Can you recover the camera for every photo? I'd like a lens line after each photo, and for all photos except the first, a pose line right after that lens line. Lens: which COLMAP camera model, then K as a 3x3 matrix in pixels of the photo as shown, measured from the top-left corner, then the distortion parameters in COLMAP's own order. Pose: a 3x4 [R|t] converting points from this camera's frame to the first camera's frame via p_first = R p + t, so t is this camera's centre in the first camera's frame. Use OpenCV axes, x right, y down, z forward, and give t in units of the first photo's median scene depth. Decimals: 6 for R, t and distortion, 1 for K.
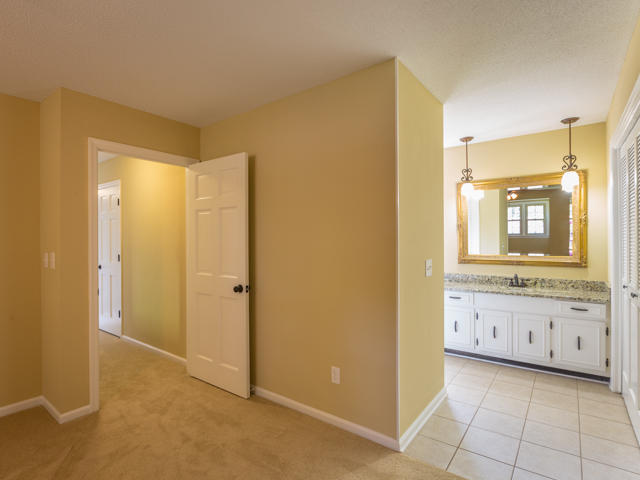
lens RADIAL K [[341.5, 0, 320.2], [0, 341.5, 235.9], [0, 0, 1]] dist [-0.000076, 0.000128]
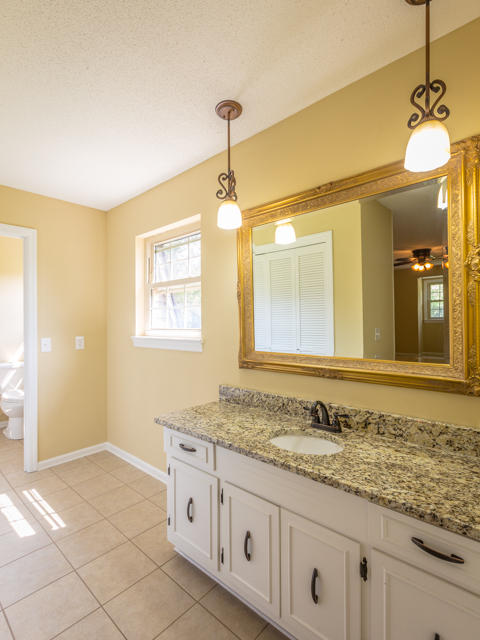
lens RADIAL K [[318.5, 0, 240.0], [0, 318.5, 320.0], [0, 0, 1]] dist [-0.001086, 0.000181]
pose [[0.994320, 0.002379, -0.106403, 0.518132], [-0.002891, 0.999985, -0.004658, 0.011211], [0.106390, 0.004939, 0.994312, 0.589662]]
